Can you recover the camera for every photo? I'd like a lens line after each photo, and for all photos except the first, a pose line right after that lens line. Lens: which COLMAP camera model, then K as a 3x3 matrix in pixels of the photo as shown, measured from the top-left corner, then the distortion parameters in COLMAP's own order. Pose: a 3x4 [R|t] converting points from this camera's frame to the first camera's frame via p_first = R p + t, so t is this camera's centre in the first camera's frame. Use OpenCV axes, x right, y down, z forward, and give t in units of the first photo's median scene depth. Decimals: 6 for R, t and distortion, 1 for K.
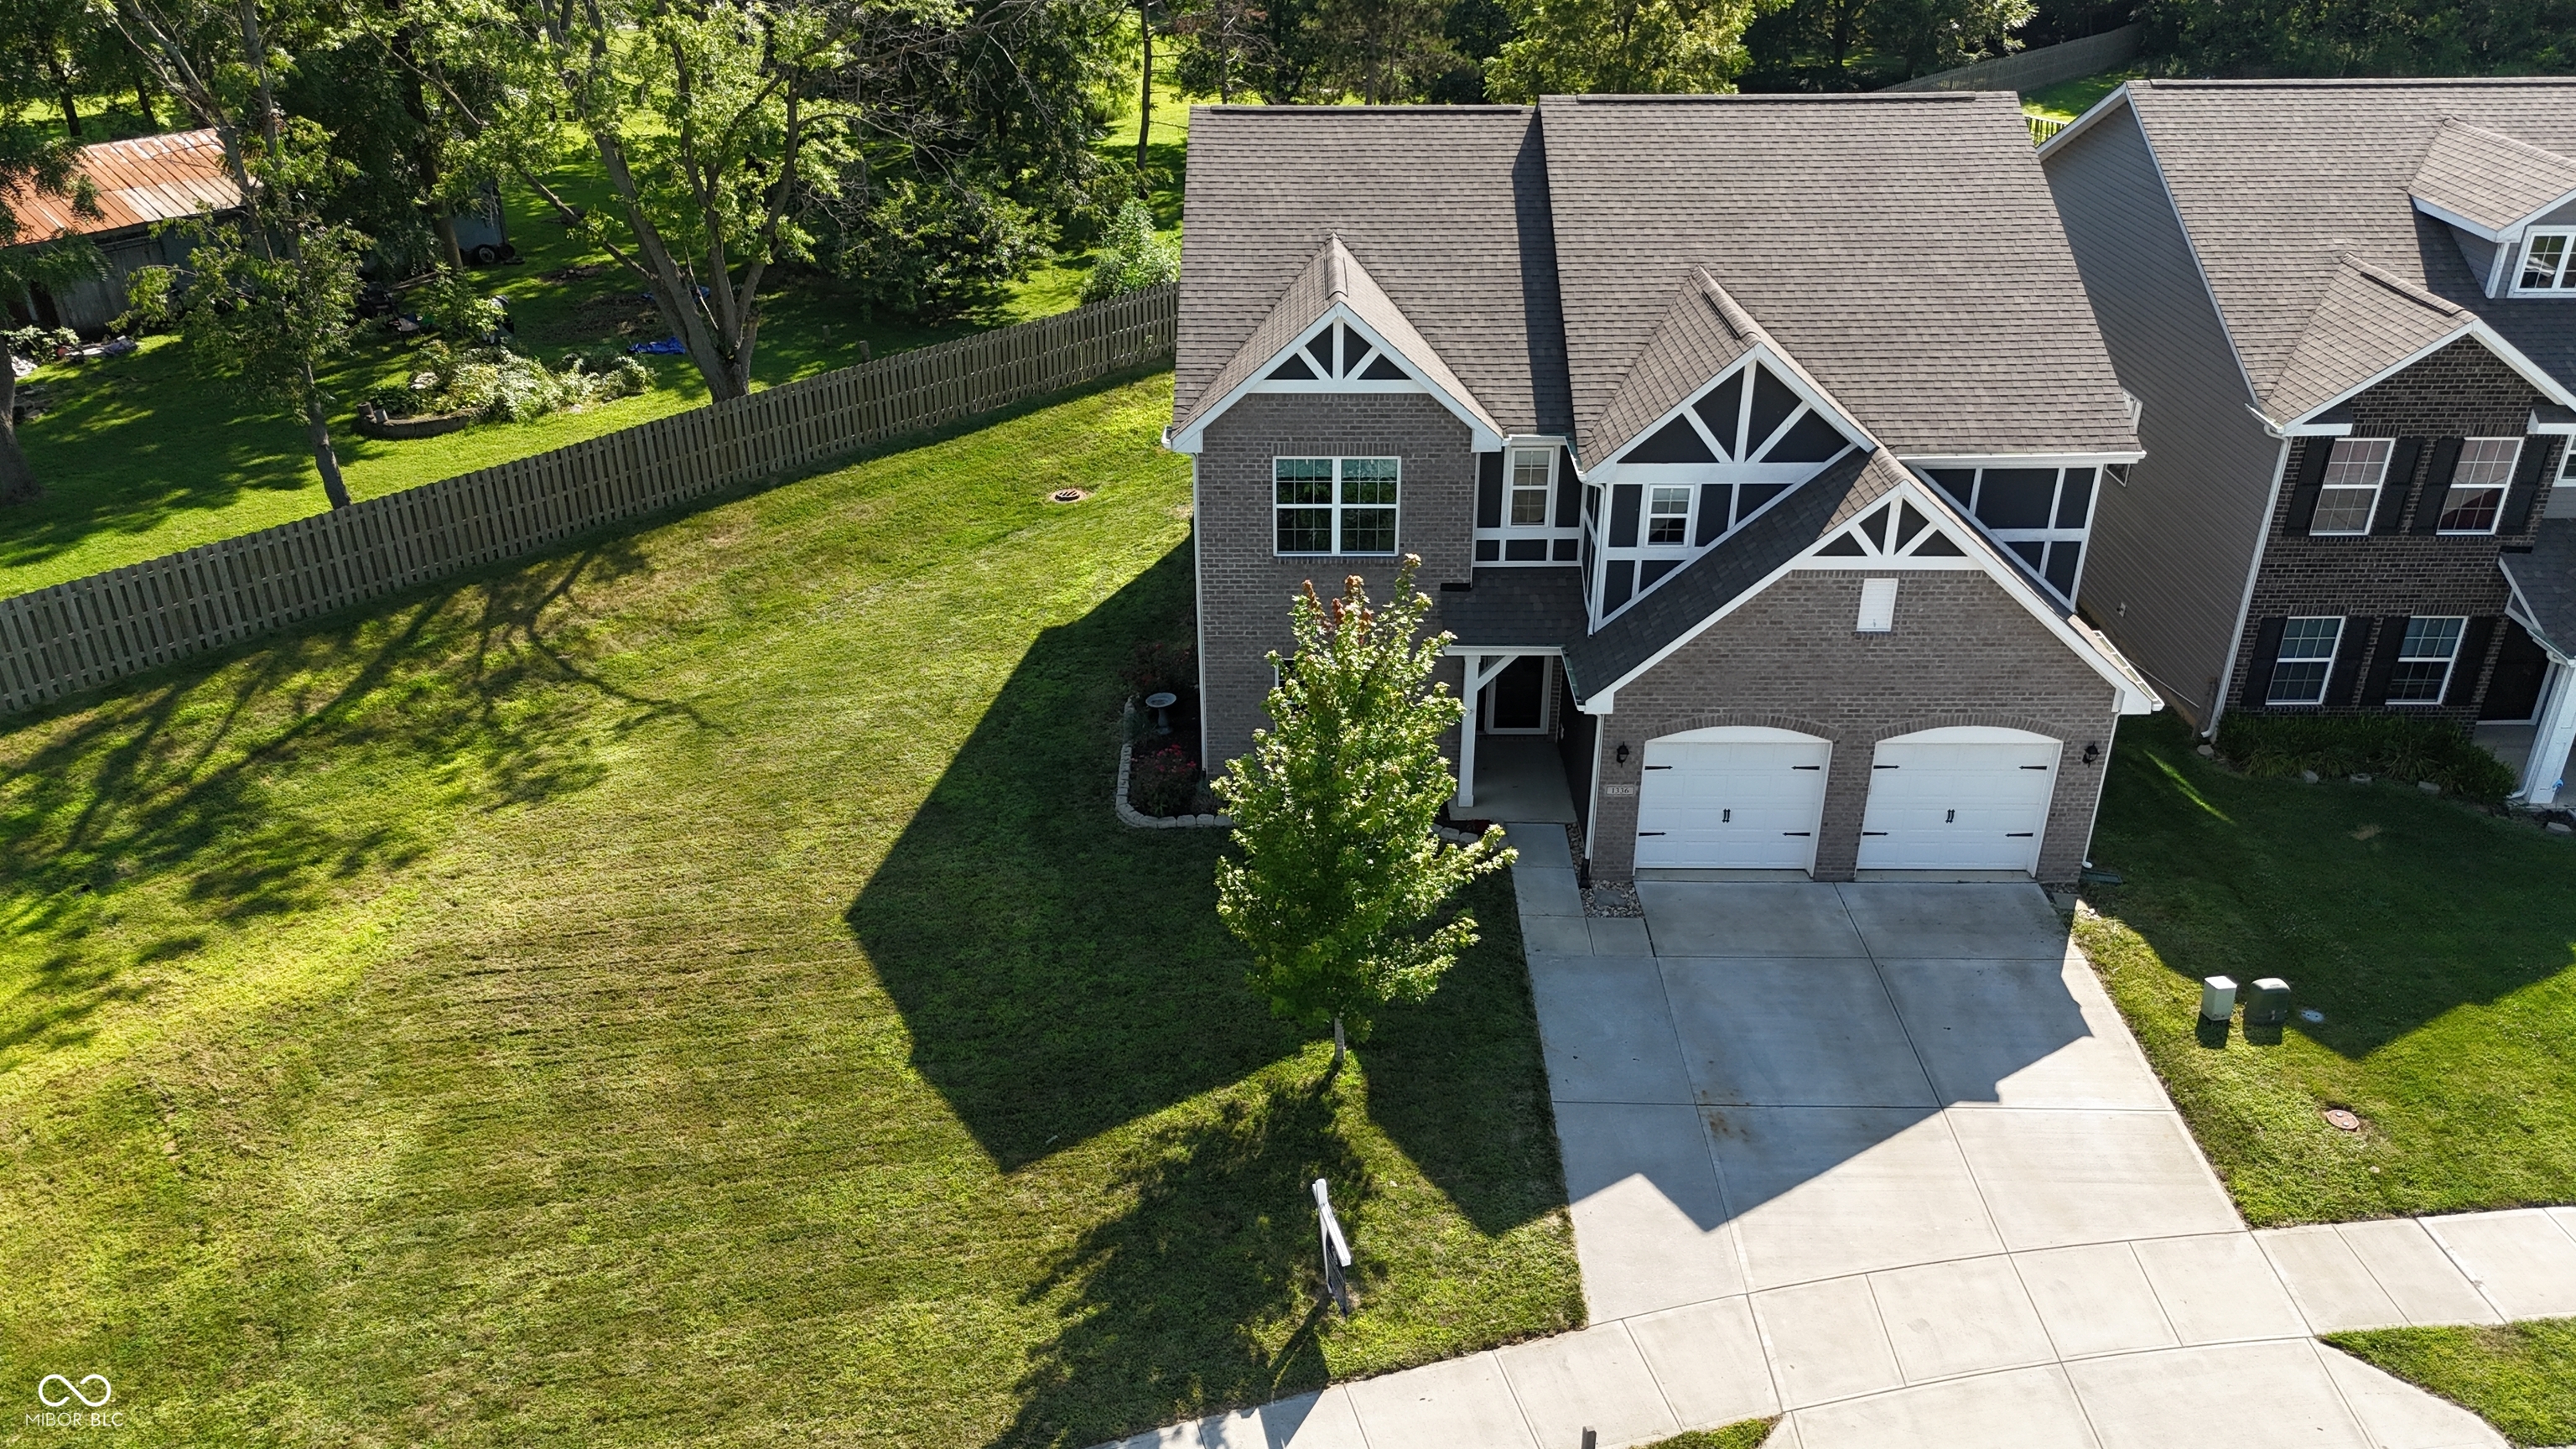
lens RADIAL K [[1891.3, 0, 1288.0], [0, 1891.3, 724.5], [0, 0, 1]] dist [0.060148, -0.055896]
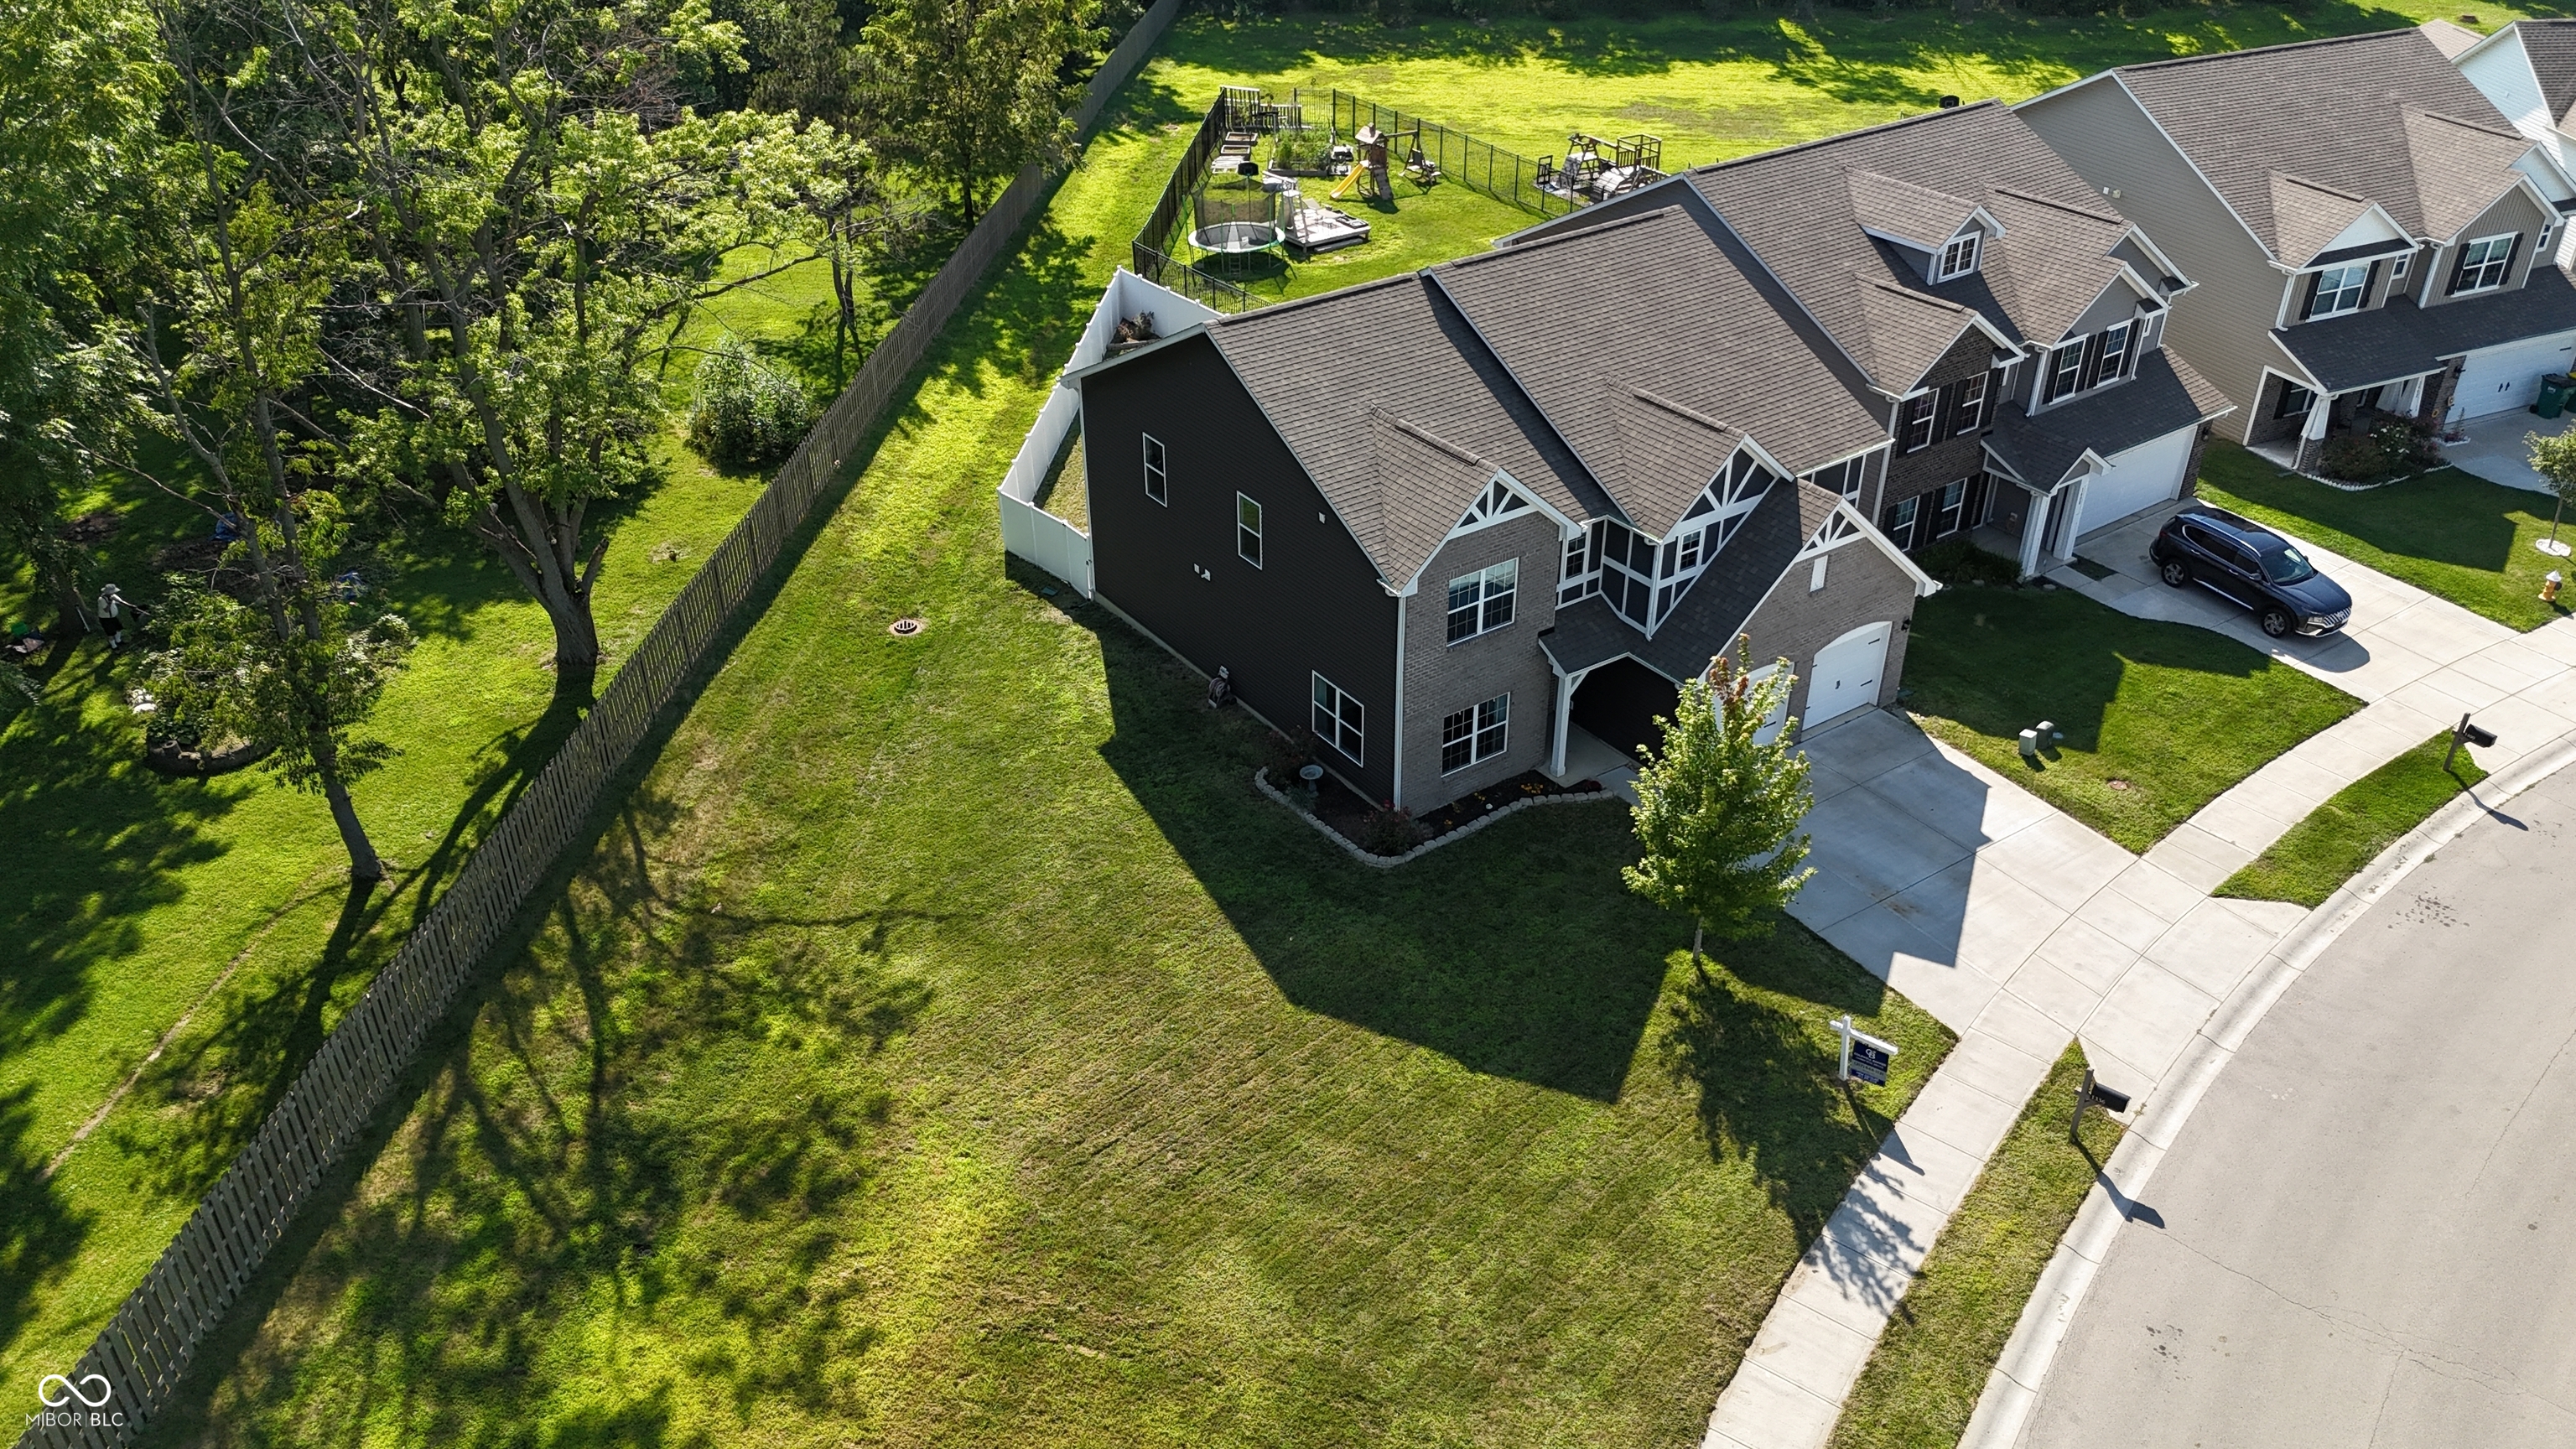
lens RADIAL K [[1891.3, 0, 1288.0], [0, 1891.3, 724.5], [0, 0, 1]] dist [0.060148, -0.055896]
pose [[0.817072, -0.304592, 0.489507, -0.838478], [0.269526, 0.952359, 0.142714, -0.278293], [-0.509656, 0.015327, 0.860242, -0.136067]]
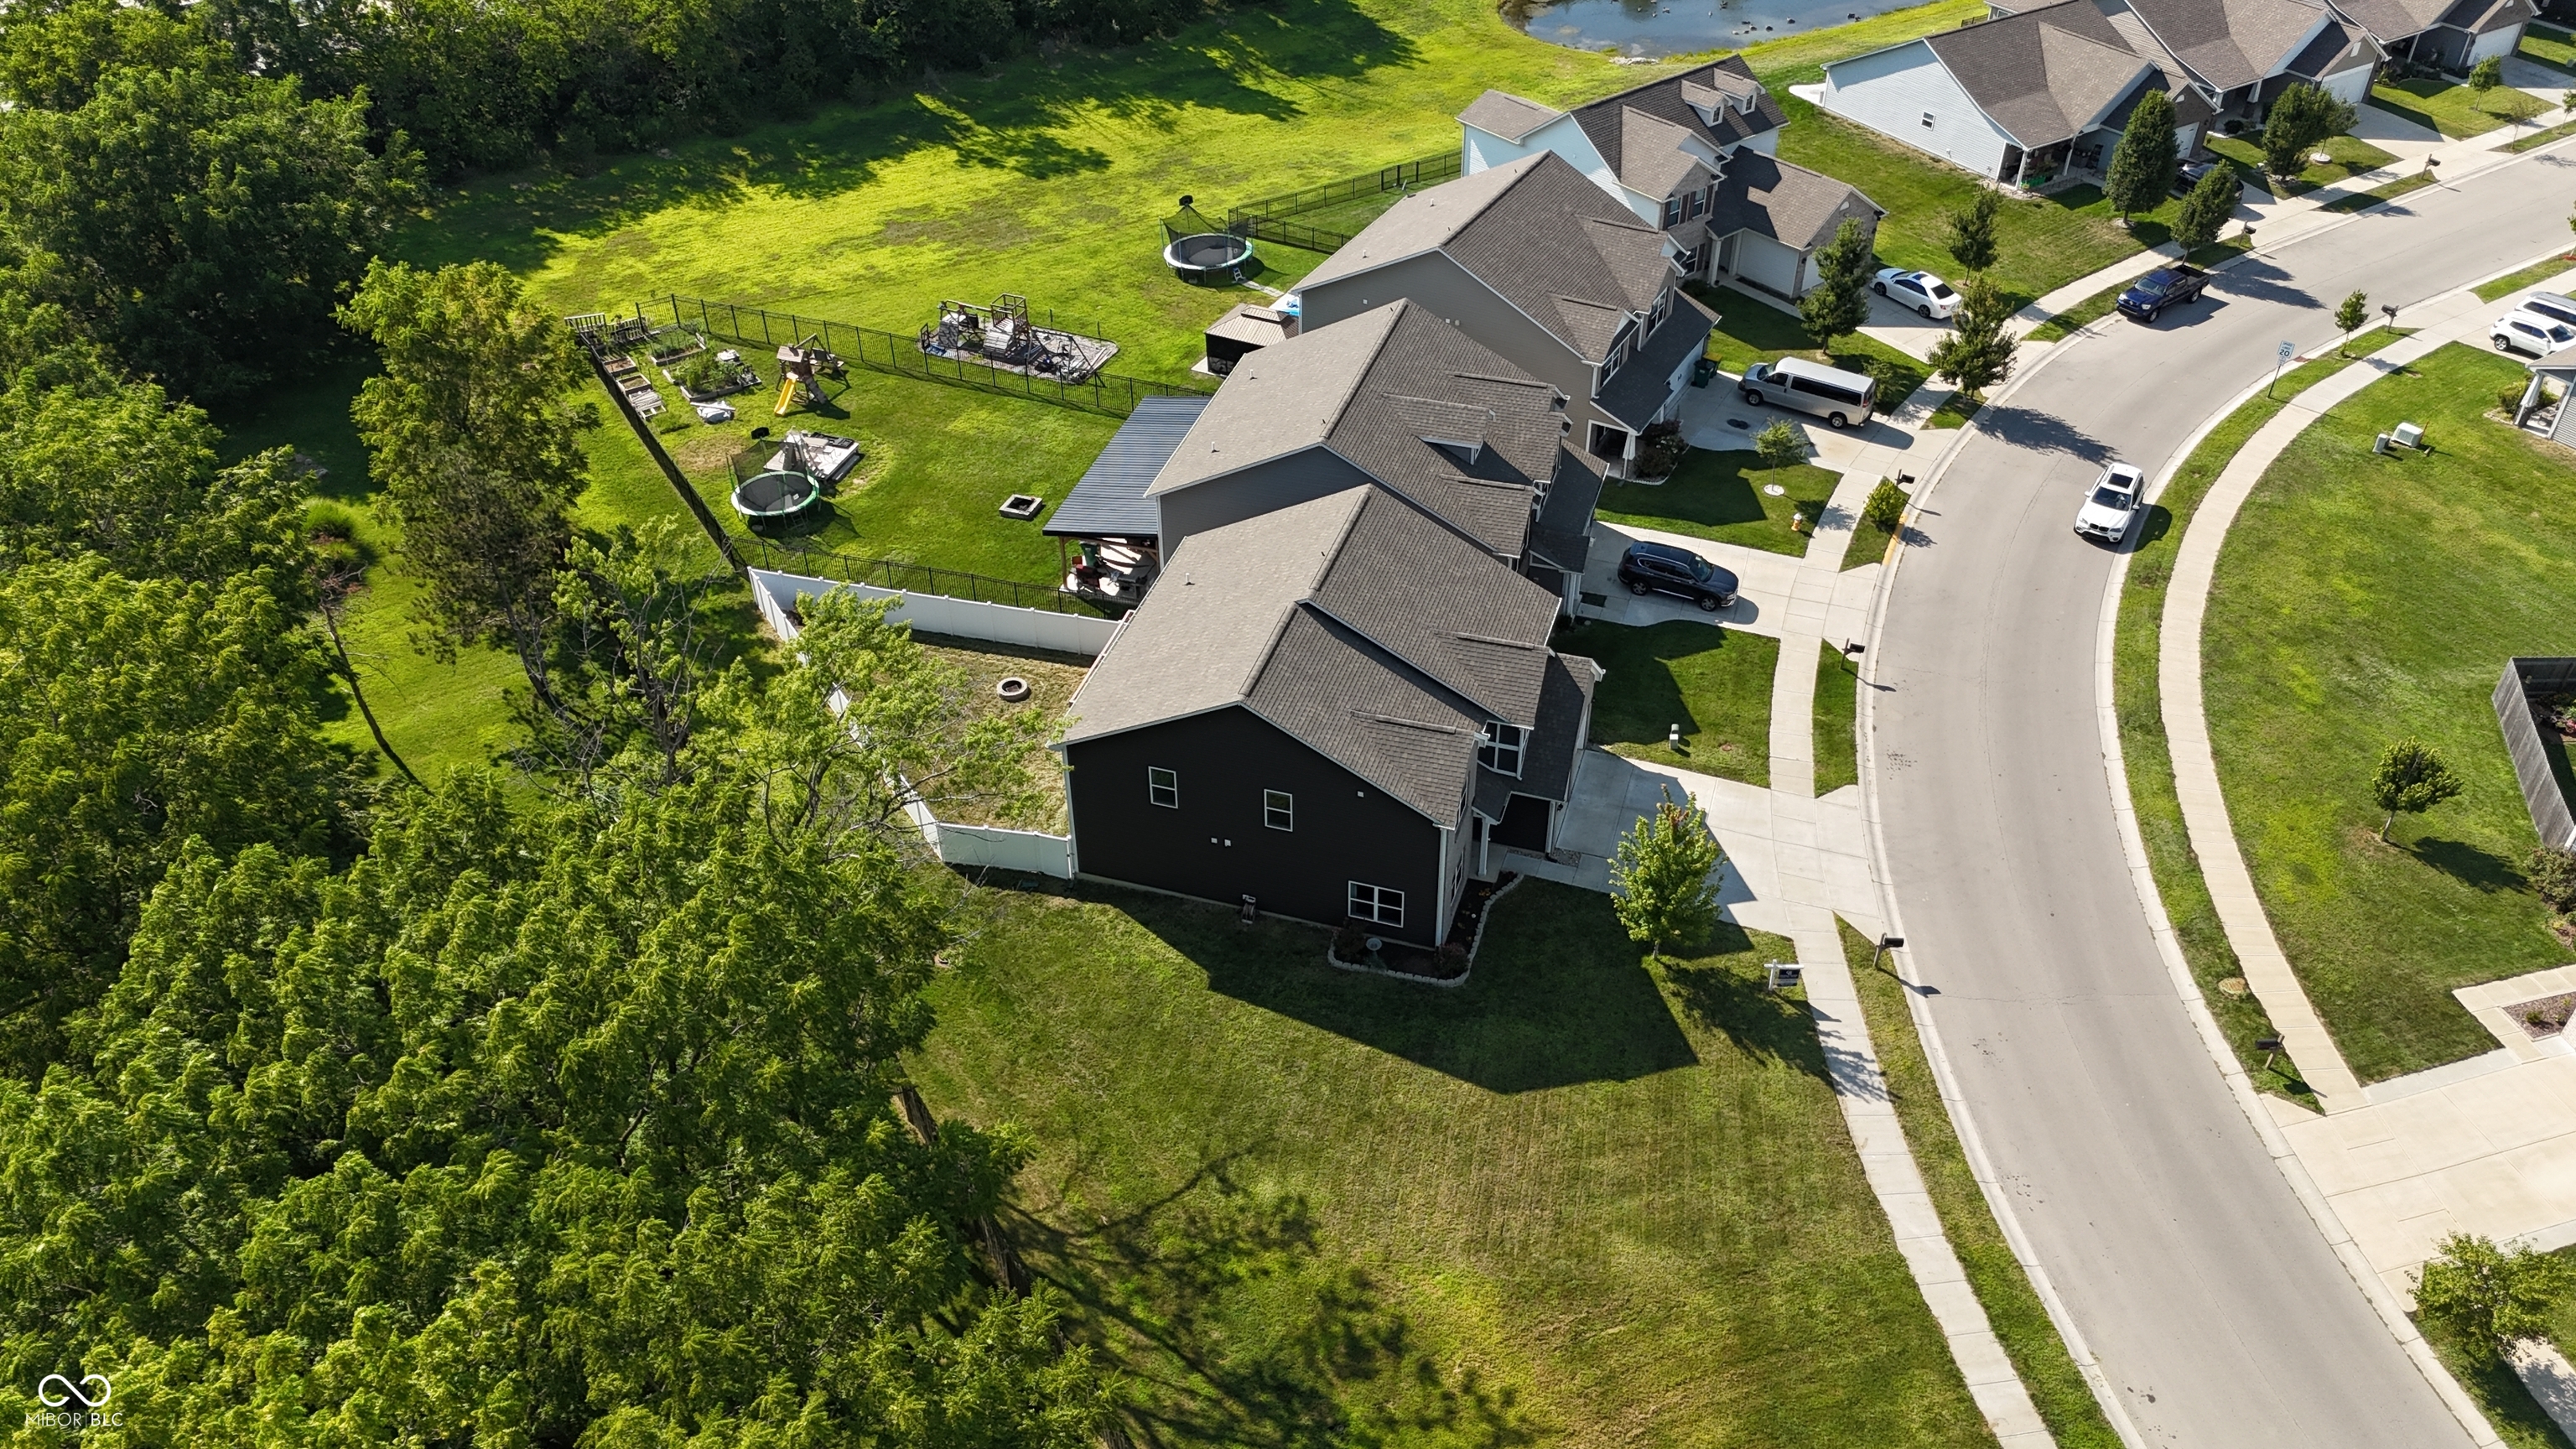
lens RADIAL K [[2016.5, 0, 1286.2], [0, 2016.5, 587.0], [0, 0, 1]] dist [0.066283, -0.005663]
pose [[0.294398, -0.531167, 0.794475, -1.855039], [0.444637, 0.811990, 0.378114, -1.362810], [-0.845948, 0.241937, 0.475225, -0.015318]]
